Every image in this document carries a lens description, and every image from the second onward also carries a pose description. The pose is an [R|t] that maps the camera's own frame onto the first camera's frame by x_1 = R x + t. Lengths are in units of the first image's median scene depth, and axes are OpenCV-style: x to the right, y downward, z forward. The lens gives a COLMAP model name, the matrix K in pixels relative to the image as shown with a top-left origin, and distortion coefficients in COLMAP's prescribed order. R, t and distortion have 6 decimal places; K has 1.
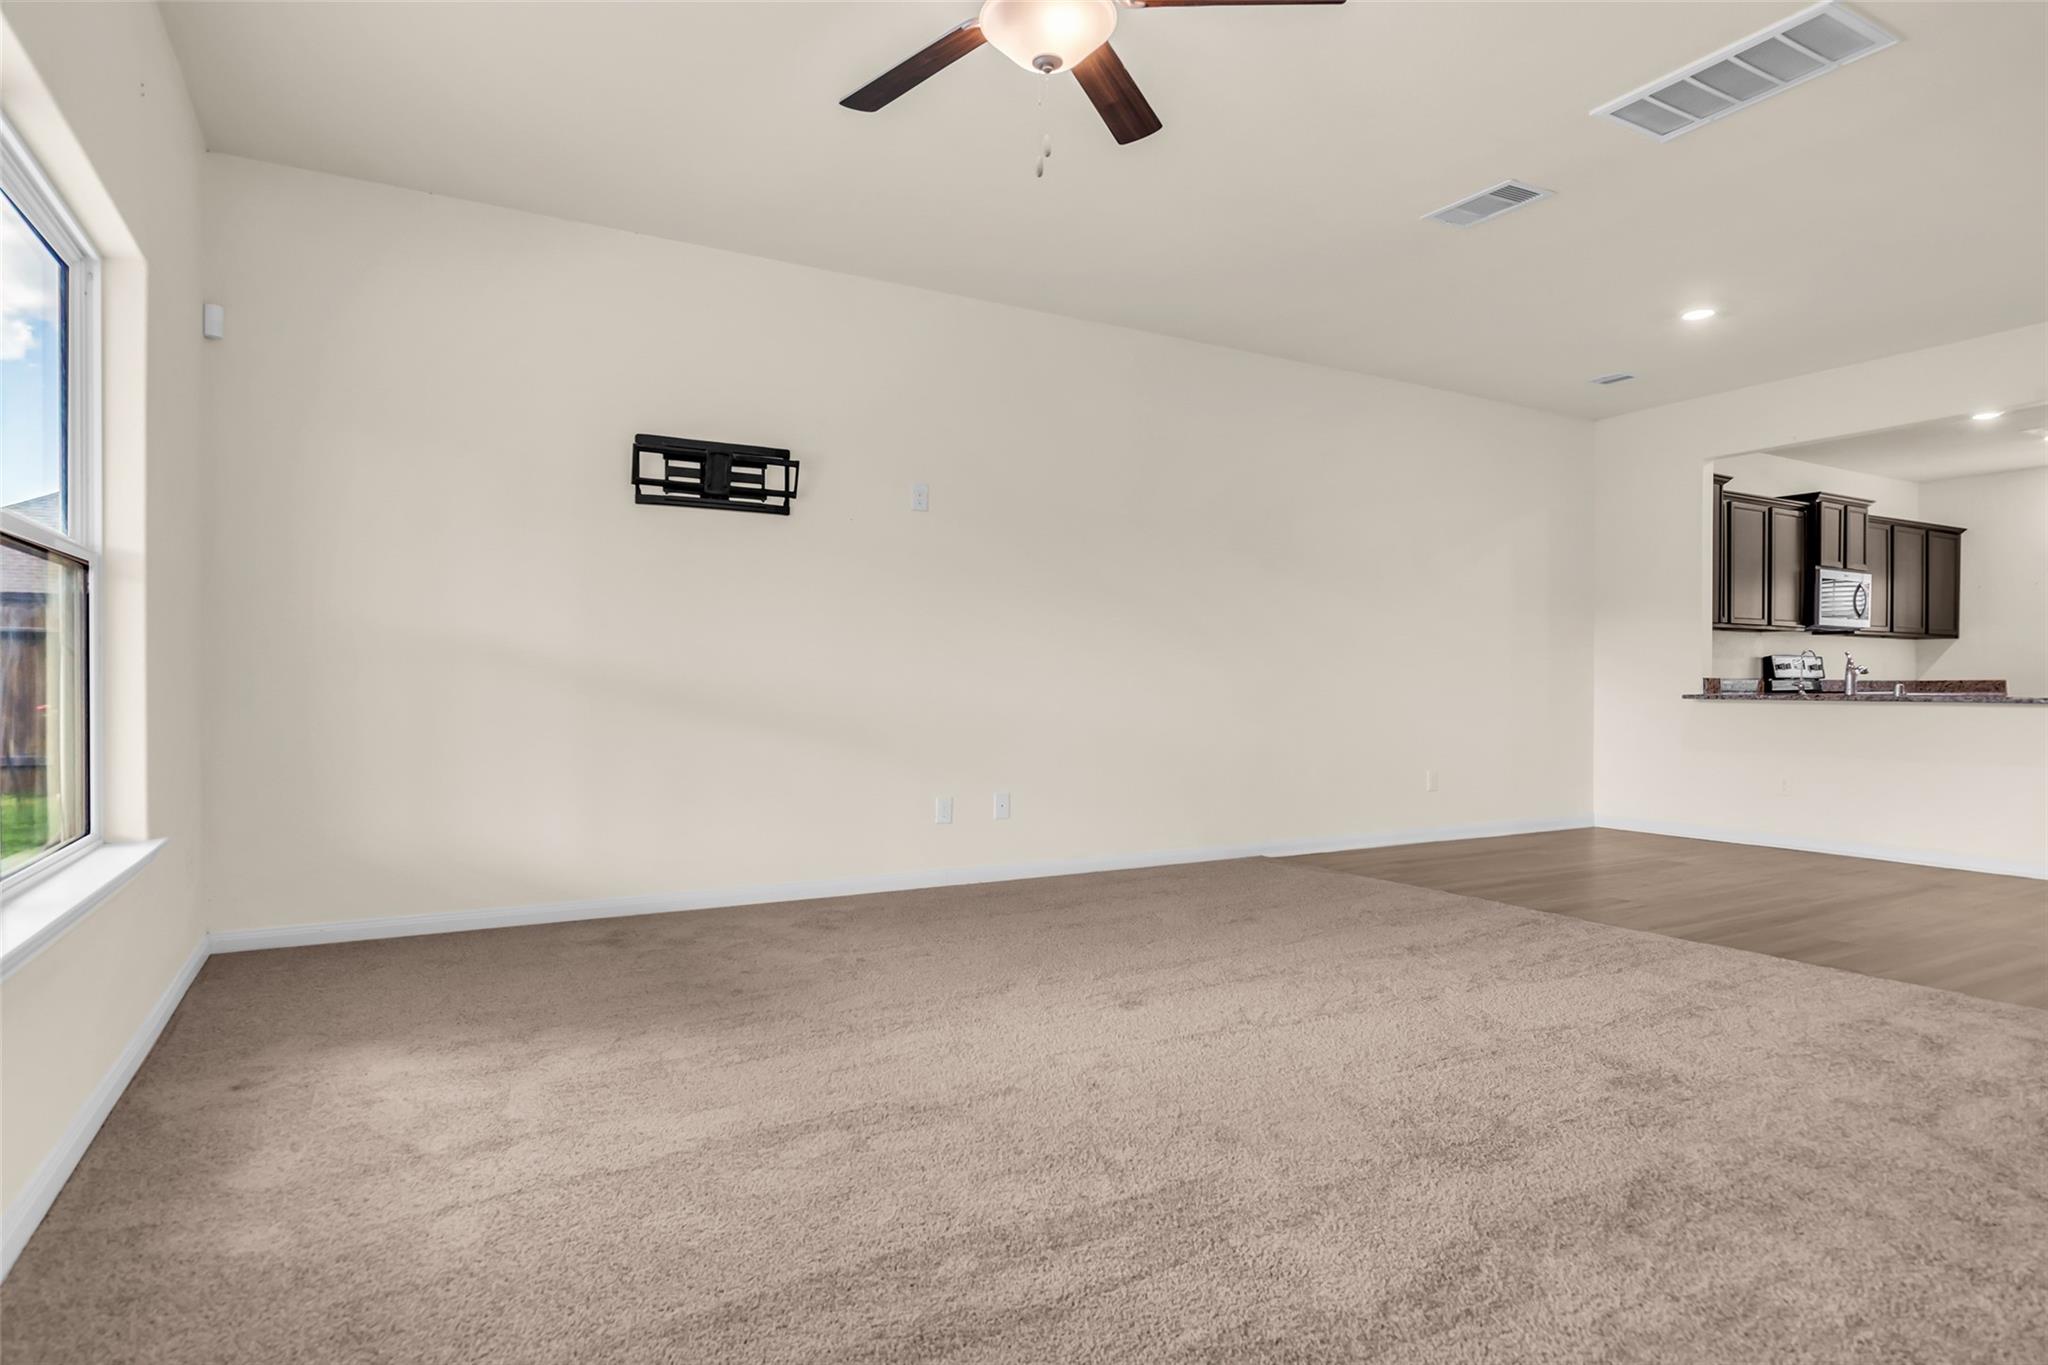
lens RADIAL K [[1125.0, 0, 1020.9], [0, 1125.0, 688.8], [0, 0, 1]] dist [-0.014154, 0.004780]
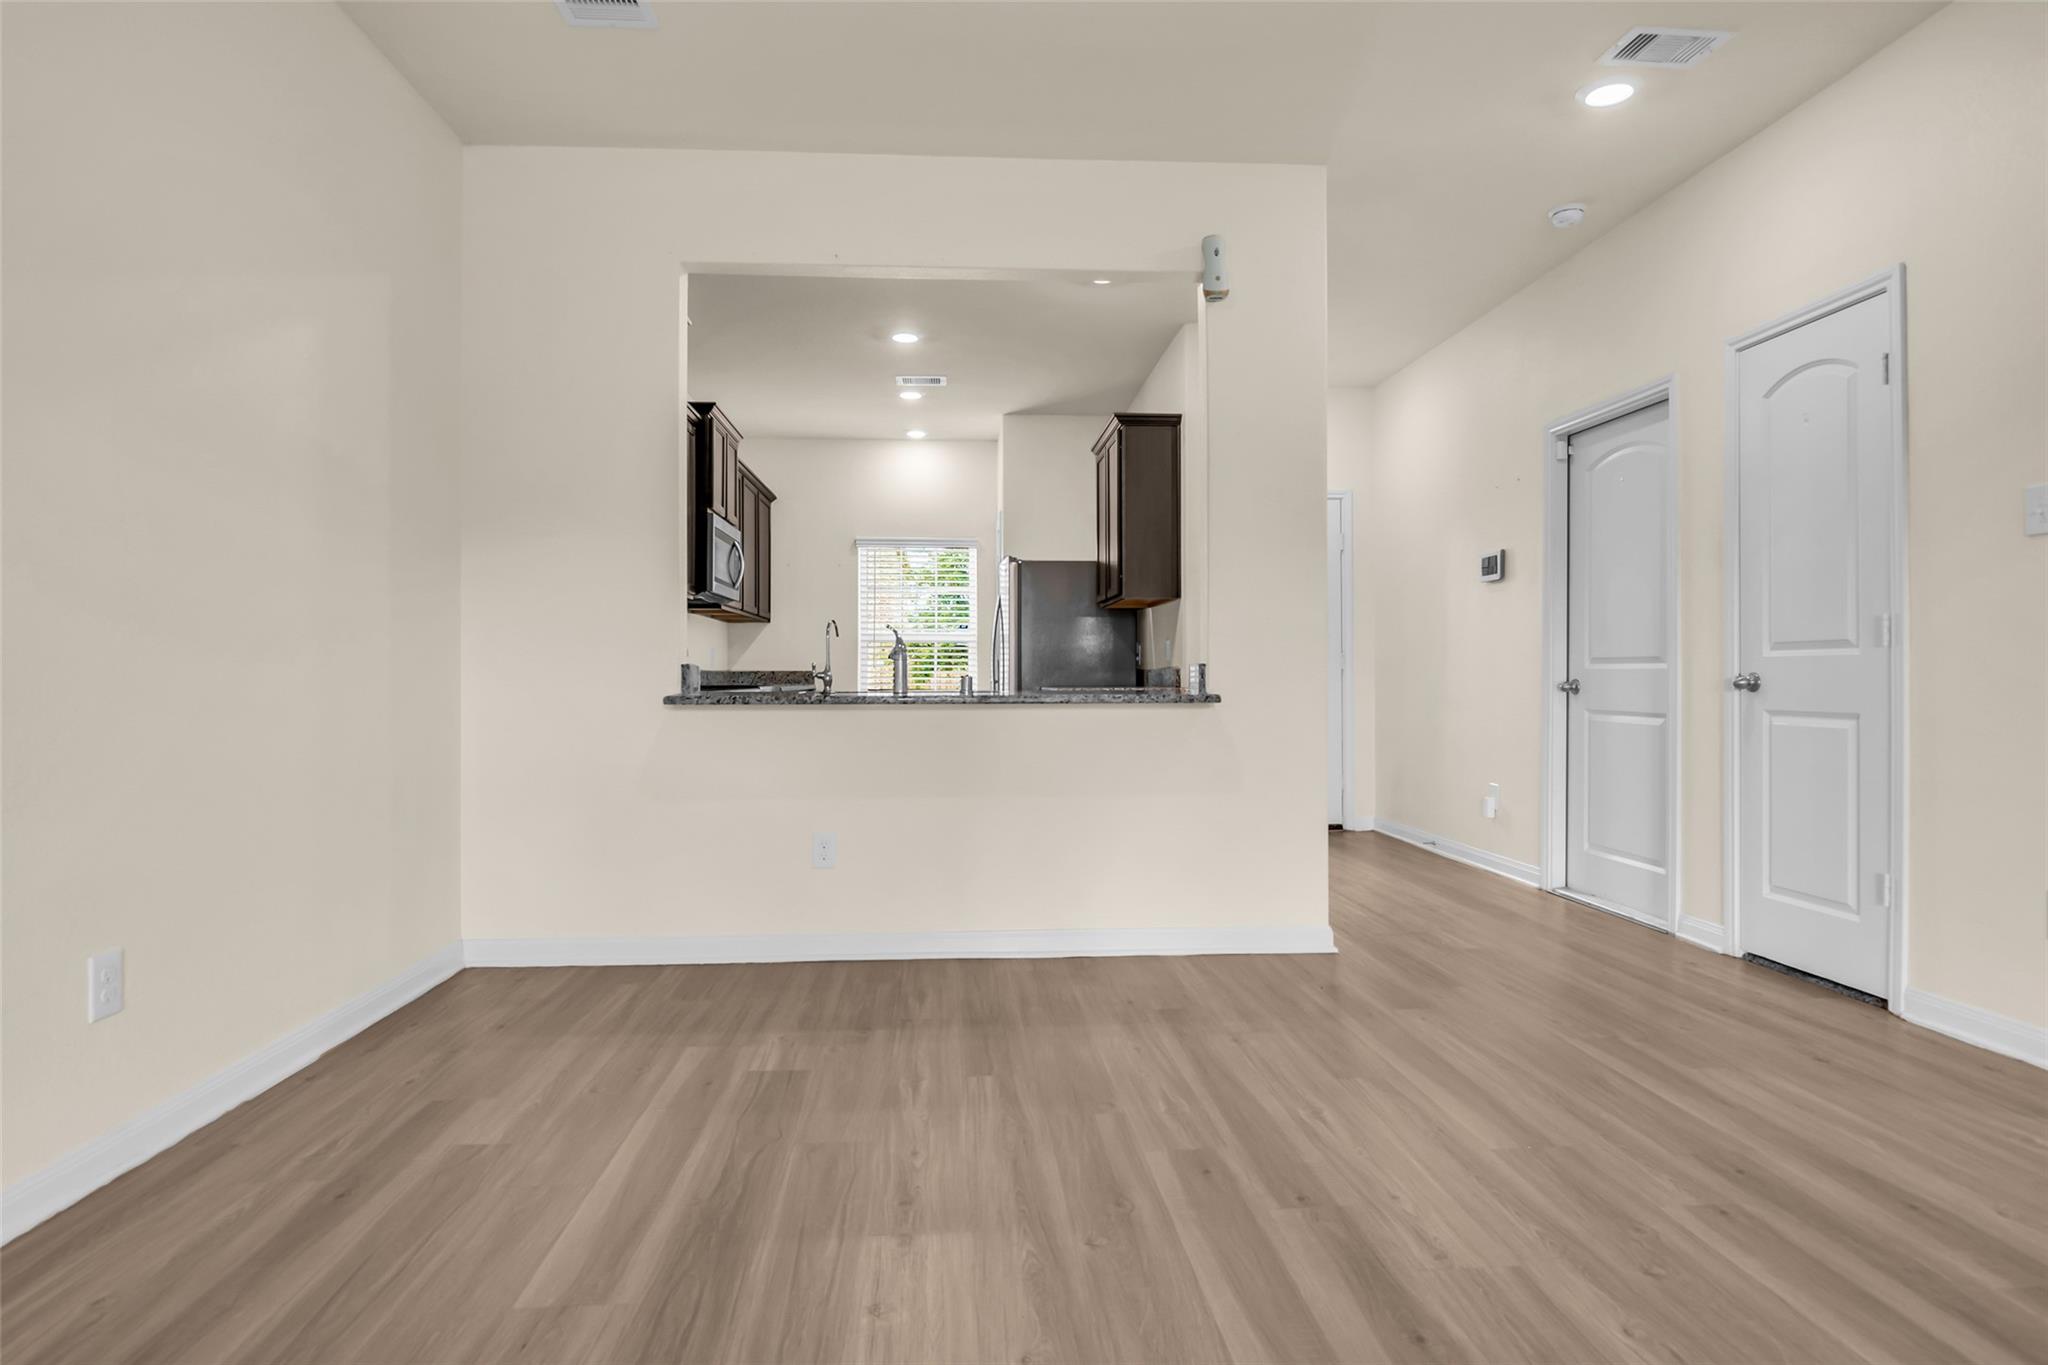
lens RADIAL K [[1125.0, 0, 1024.8], [0, 1125.0, 667.0], [0, 0, 1]] dist [-0.014154, 0.004780]
pose [[0.431368, 0.004720, 0.902164, 0.152538], [0.005192, 0.999957, -0.007715, -0.003170], [-0.902161, 0.008012, 0.431324, 0.497462]]
